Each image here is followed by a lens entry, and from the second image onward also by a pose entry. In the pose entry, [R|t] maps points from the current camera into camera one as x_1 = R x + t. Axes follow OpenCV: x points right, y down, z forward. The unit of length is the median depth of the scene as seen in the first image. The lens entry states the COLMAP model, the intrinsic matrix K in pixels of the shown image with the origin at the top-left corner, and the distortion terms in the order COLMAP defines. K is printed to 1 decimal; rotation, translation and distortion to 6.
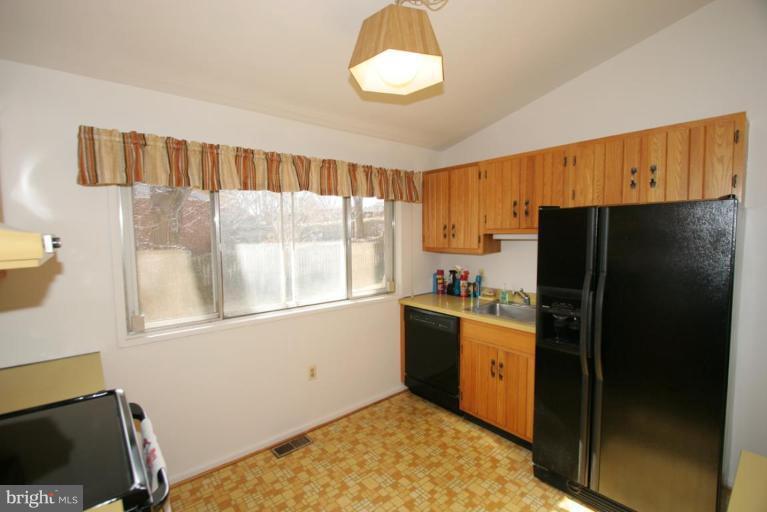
lens RADIAL K [[346.3, 0, 382.5], [0, 346.3, 261.6], [0, 0, 1]] dist [-0.017156, -0.000169]
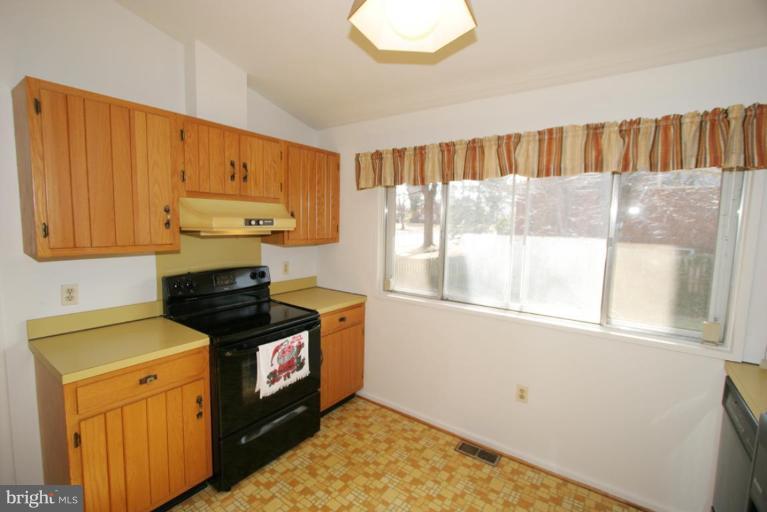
lens RADIAL K [[367.8, 0, 386.3], [0, 367.8, 258.4], [0, 0, 1]] dist [0.001885, -0.001046]
pose [[0.227979, 0.115320, -0.966813, 0.595472], [-0.105859, 0.990011, 0.093125, -0.052267], [0.967894, 0.081116, 0.237909, 0.495431]]
